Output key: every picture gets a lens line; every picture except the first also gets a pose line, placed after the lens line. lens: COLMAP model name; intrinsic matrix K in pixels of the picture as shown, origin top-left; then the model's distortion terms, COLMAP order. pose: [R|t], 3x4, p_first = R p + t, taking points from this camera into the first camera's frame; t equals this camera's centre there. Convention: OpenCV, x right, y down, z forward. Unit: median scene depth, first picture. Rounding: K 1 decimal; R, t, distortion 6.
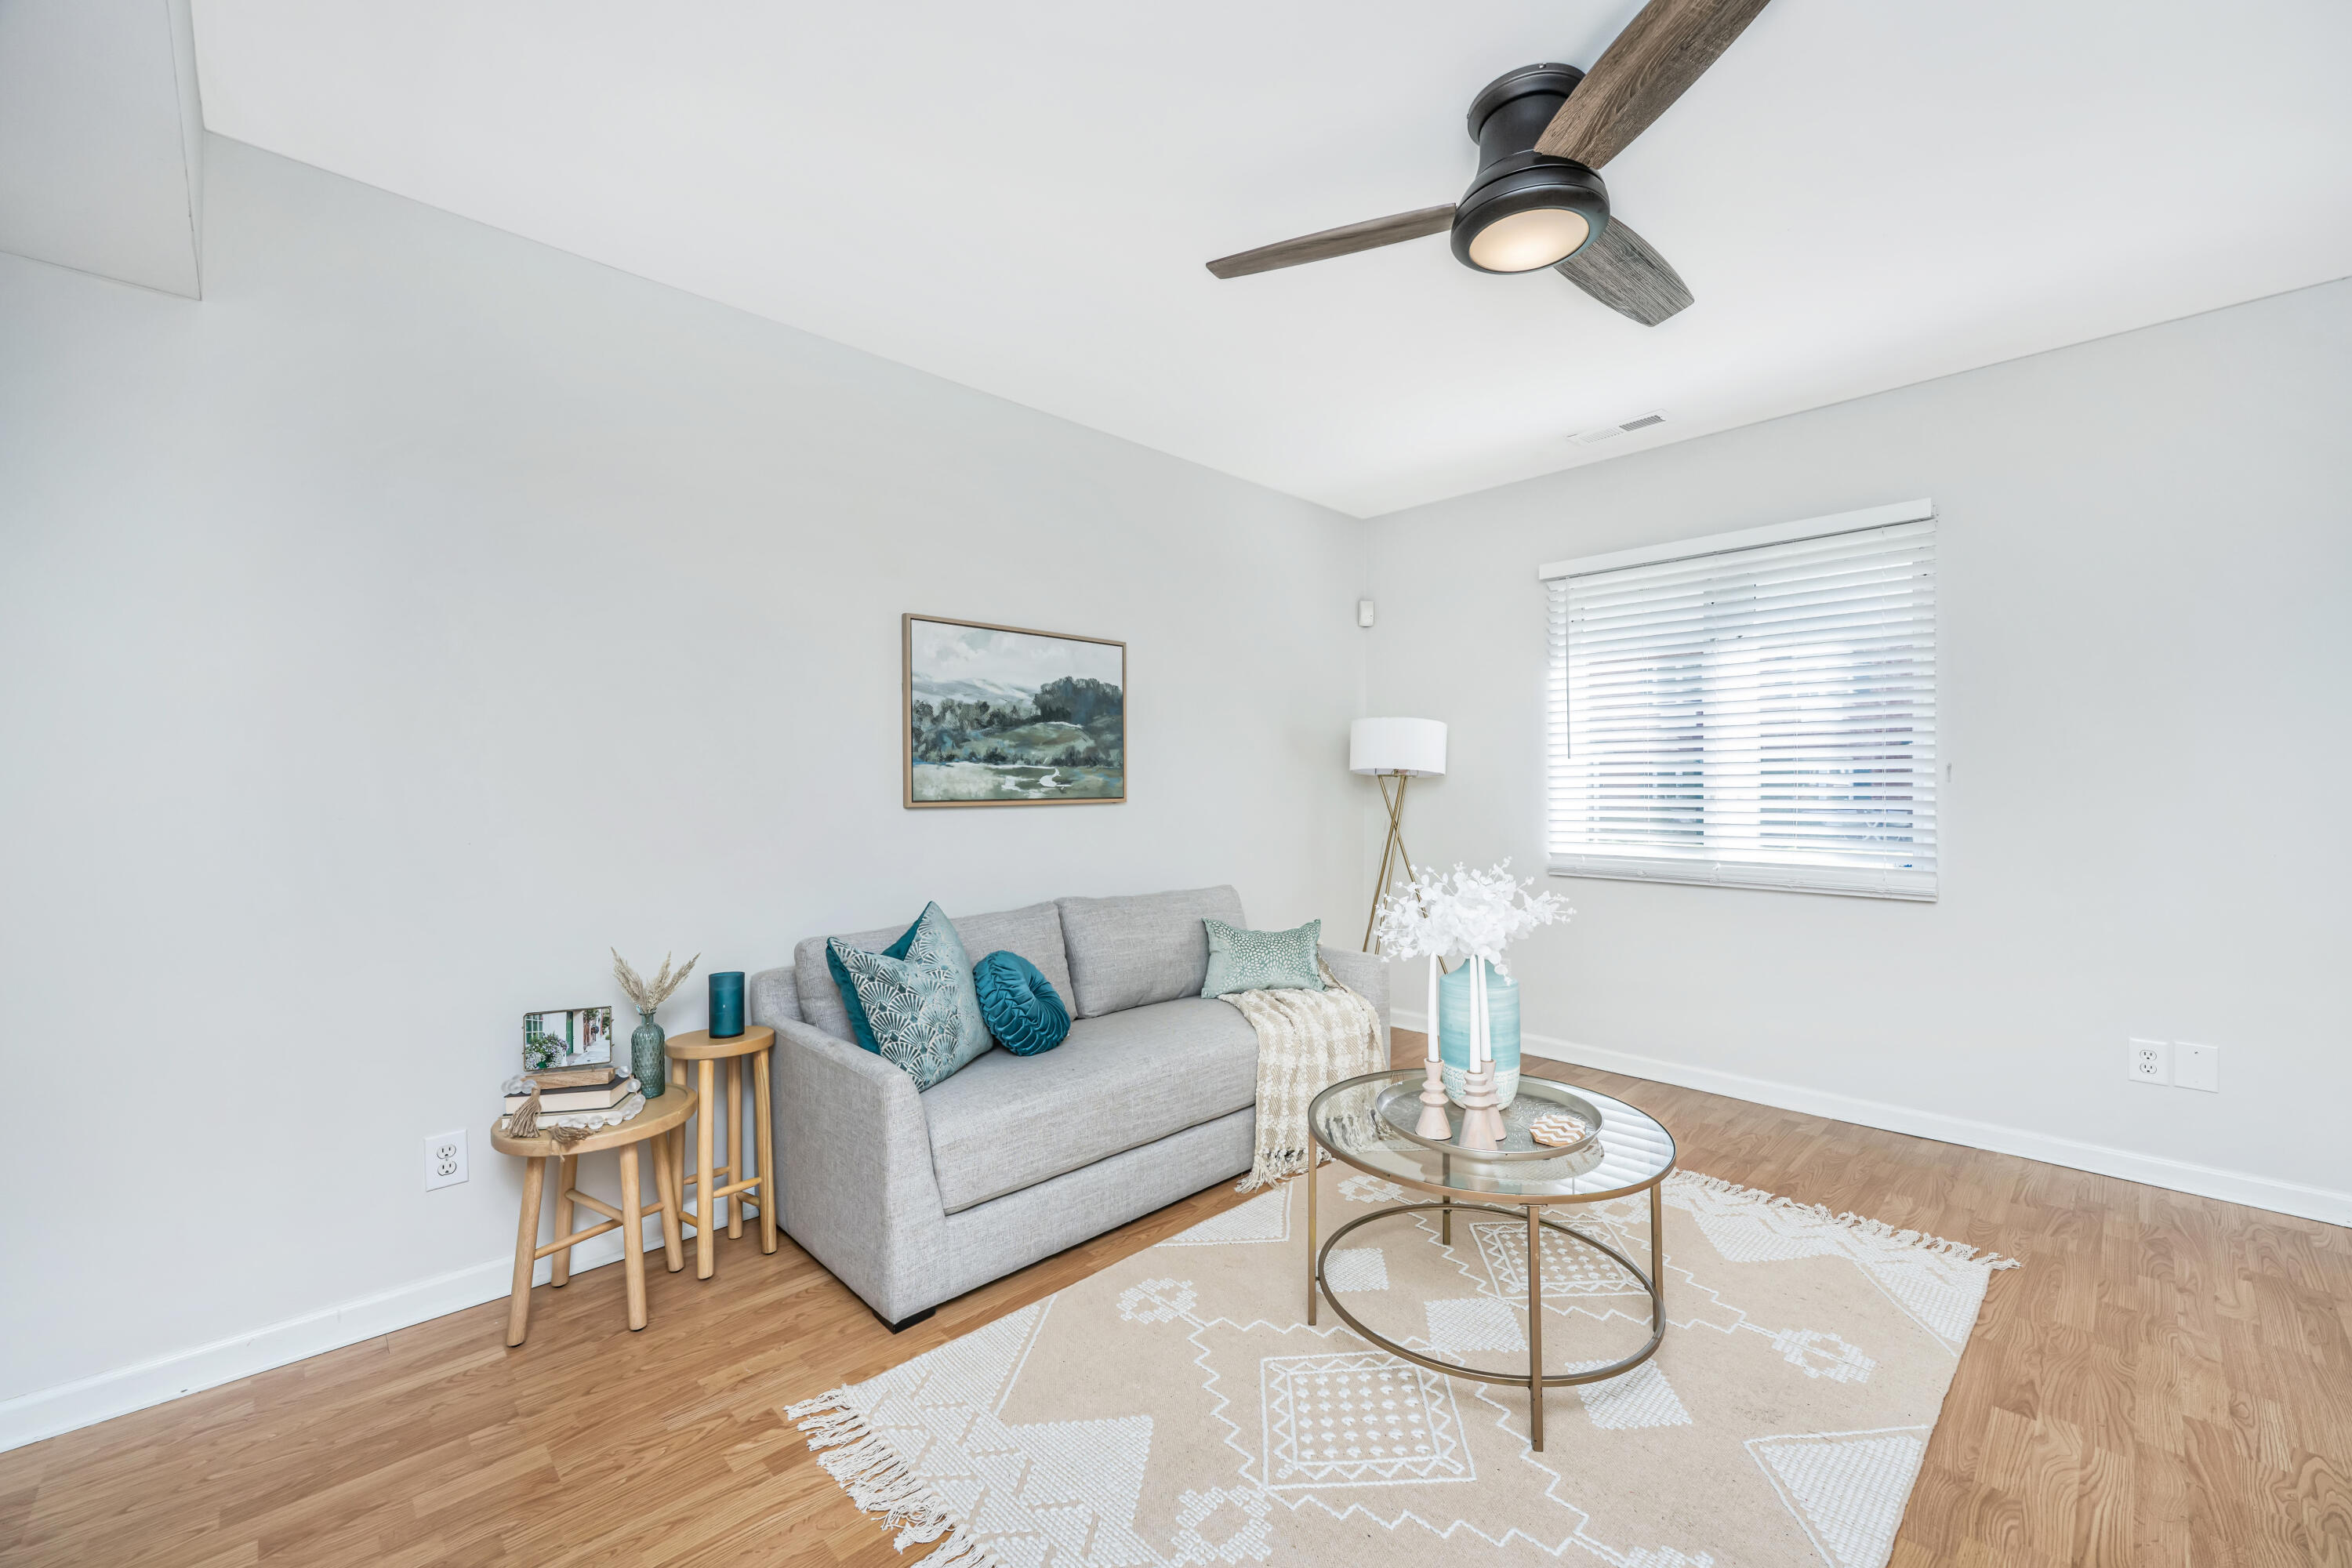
lens RADIAL K [[969.5, 0, 1187.8], [0, 969.5, 776.4], [0, 0, 1]] dist [-0.003276, -0.000212]
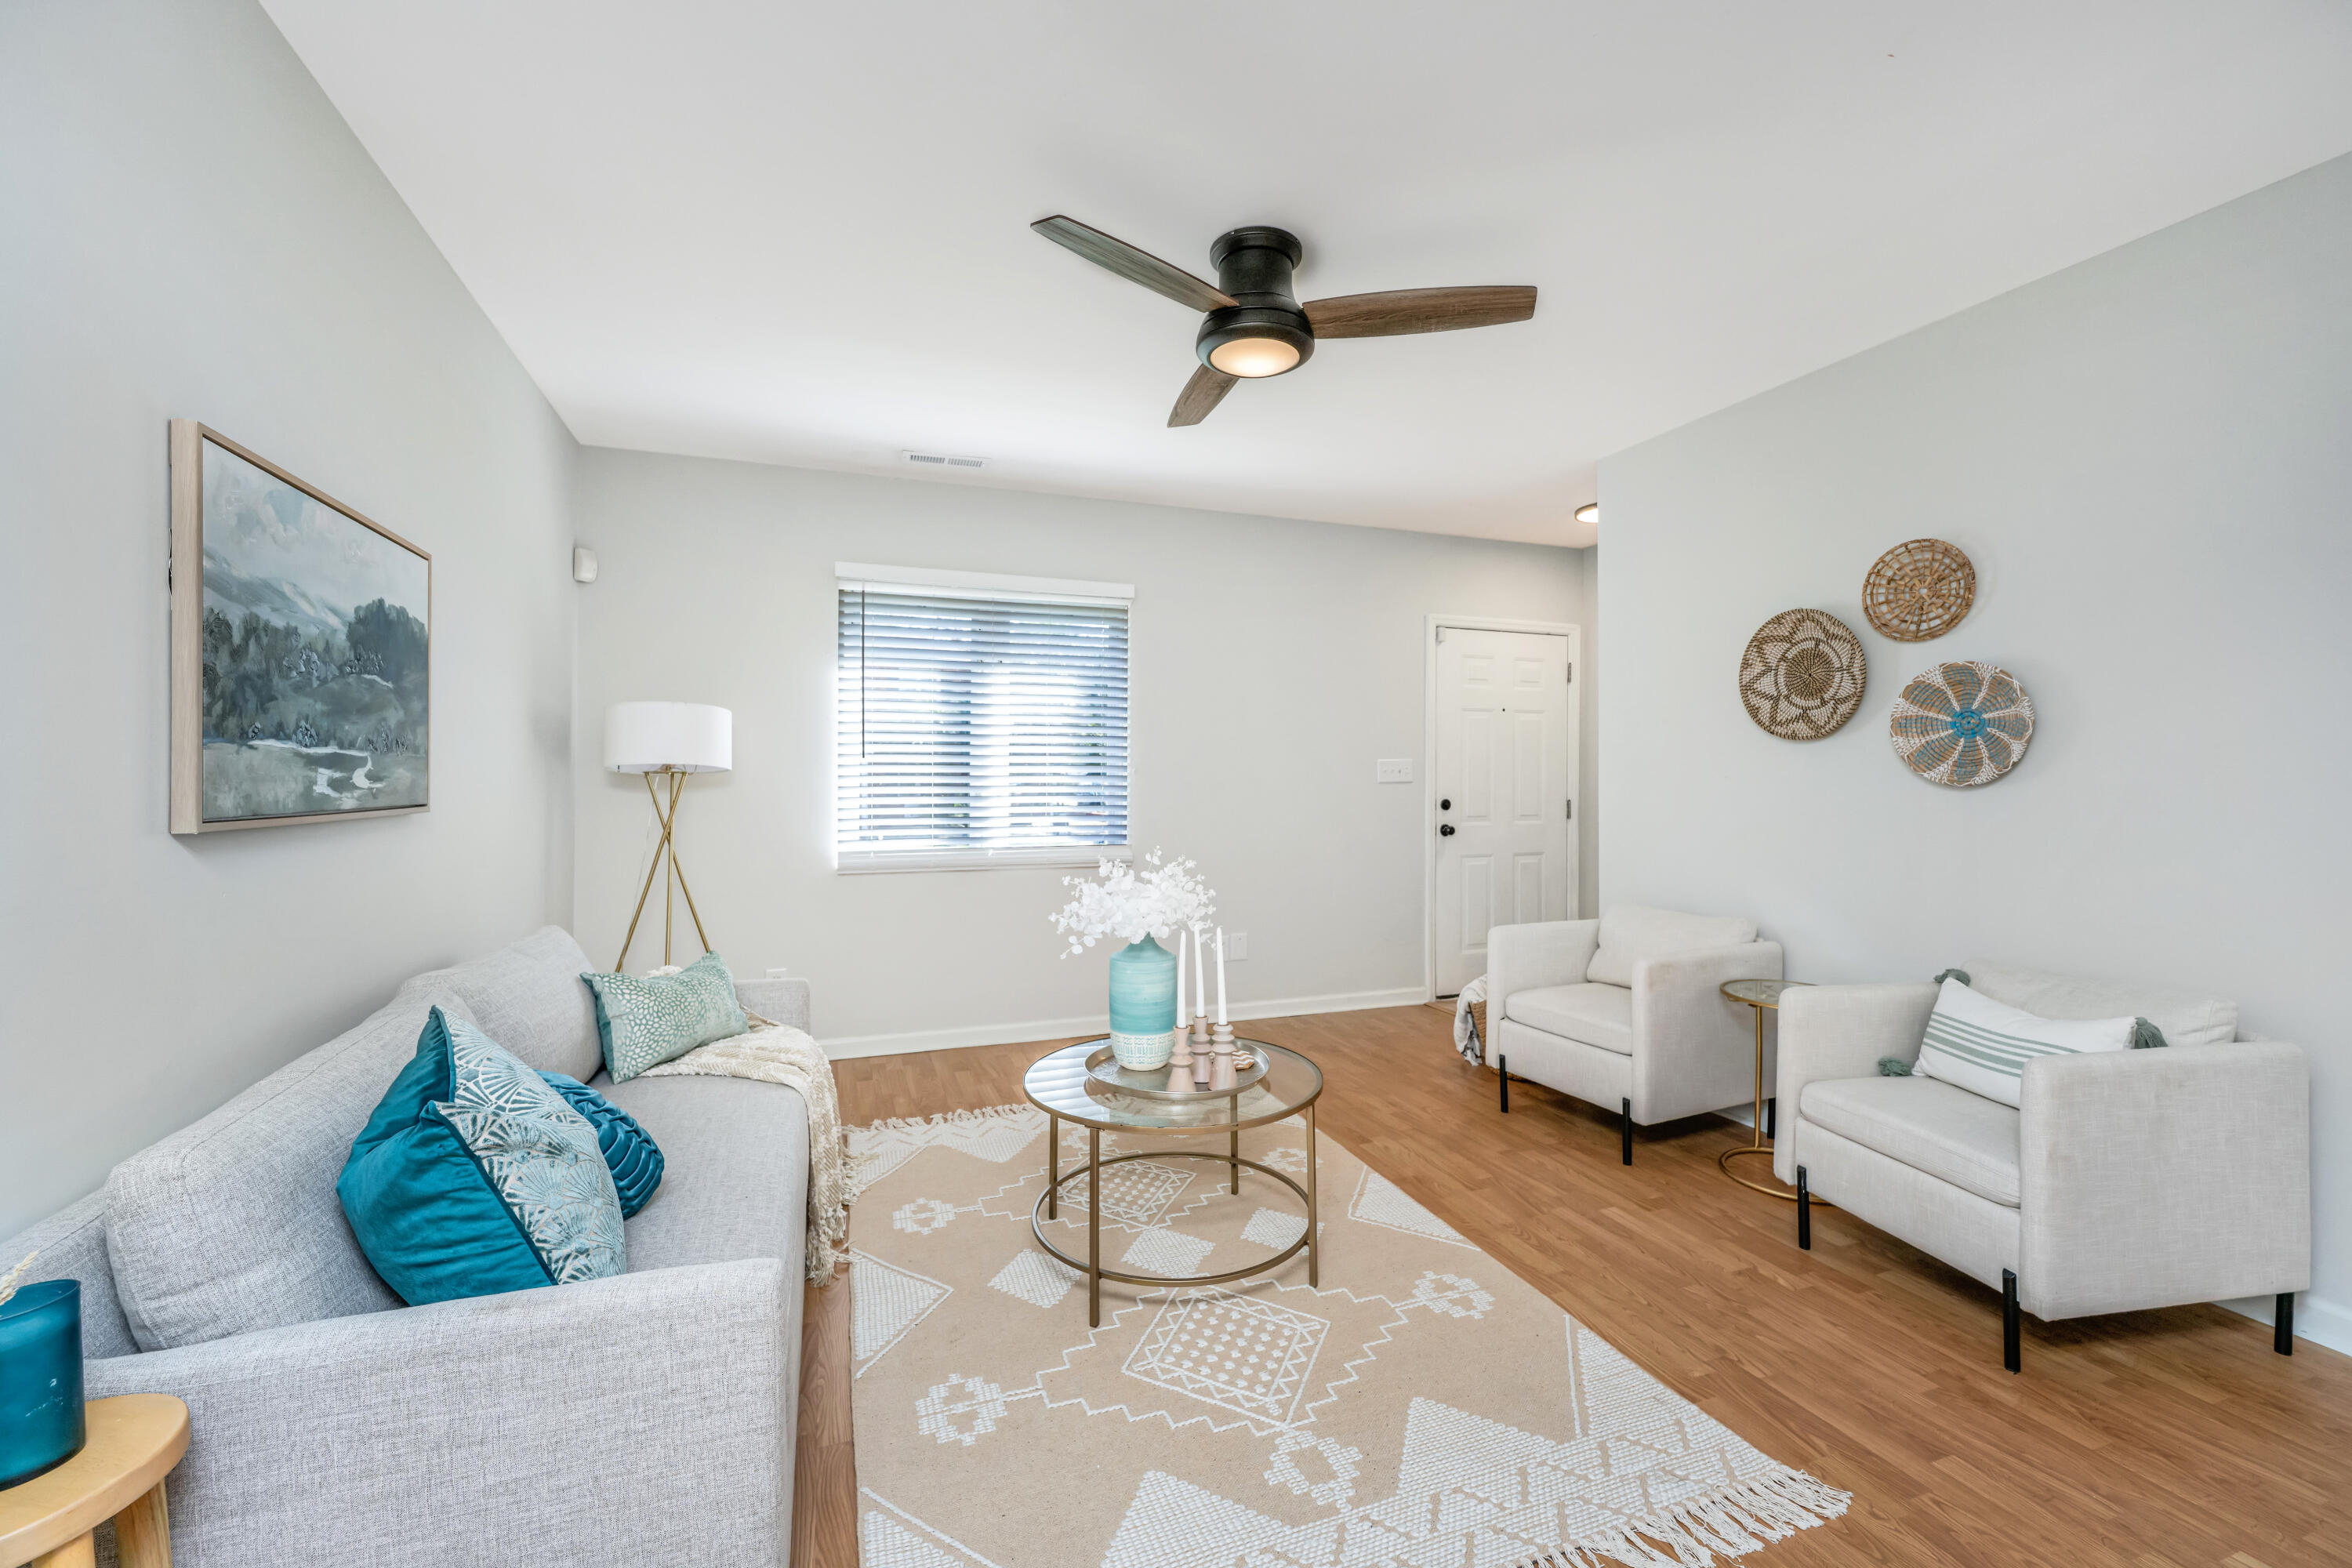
lens RADIAL K [[969.5, 0, 1187.8], [0, 969.5, 776.4], [0, 0, 1]] dist [-0.003276, -0.000212]
pose [[0.379897, 0.008235, 0.924992, -0.487352], [-0.012940, 0.999910, -0.003588, -0.000377], [-0.924938, -0.010606, 0.379969, 0.340571]]
